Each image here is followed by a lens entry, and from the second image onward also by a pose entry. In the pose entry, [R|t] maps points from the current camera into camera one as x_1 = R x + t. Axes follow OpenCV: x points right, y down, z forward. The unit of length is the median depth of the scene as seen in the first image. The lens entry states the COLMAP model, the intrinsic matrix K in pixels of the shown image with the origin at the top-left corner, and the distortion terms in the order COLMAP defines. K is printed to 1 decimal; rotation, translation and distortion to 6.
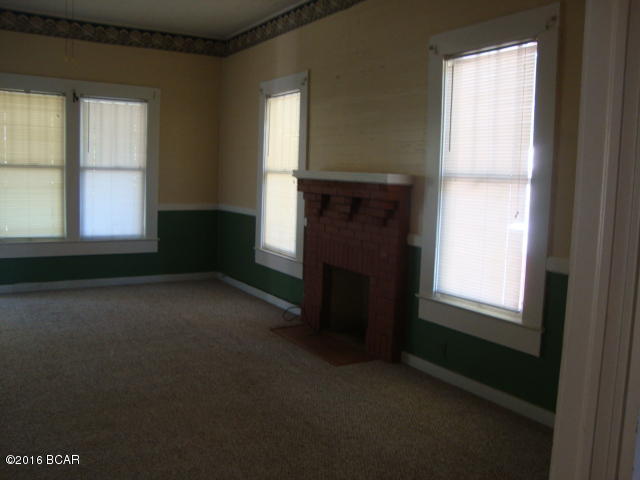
lens RADIAL K [[584.3, 0, 320.0], [0, 584.3, 240.0], [0, 0, 1]] dist [-0.206868, 0.236627]
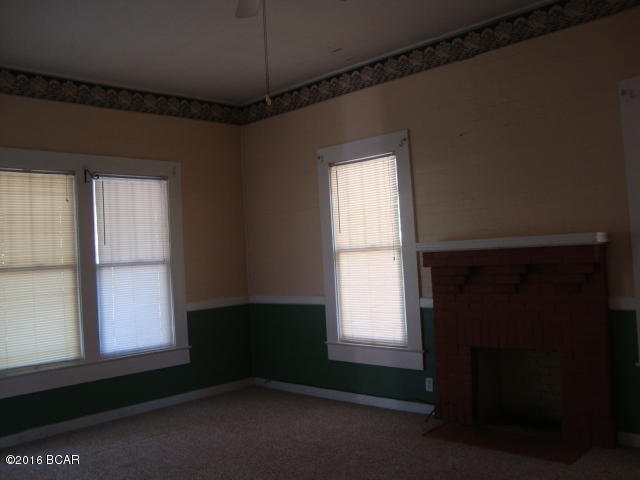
lens RADIAL K [[584.3, 0, 320.0], [0, 584.3, 240.0], [0, 0, 1]] dist [-0.206868, 0.236627]
pose [[0.961703, -0.083270, 0.261140, -0.336527], [0.119287, 0.984930, -0.125237, -0.028817], [-0.246776, 0.151591, 0.957143, 0.179604]]
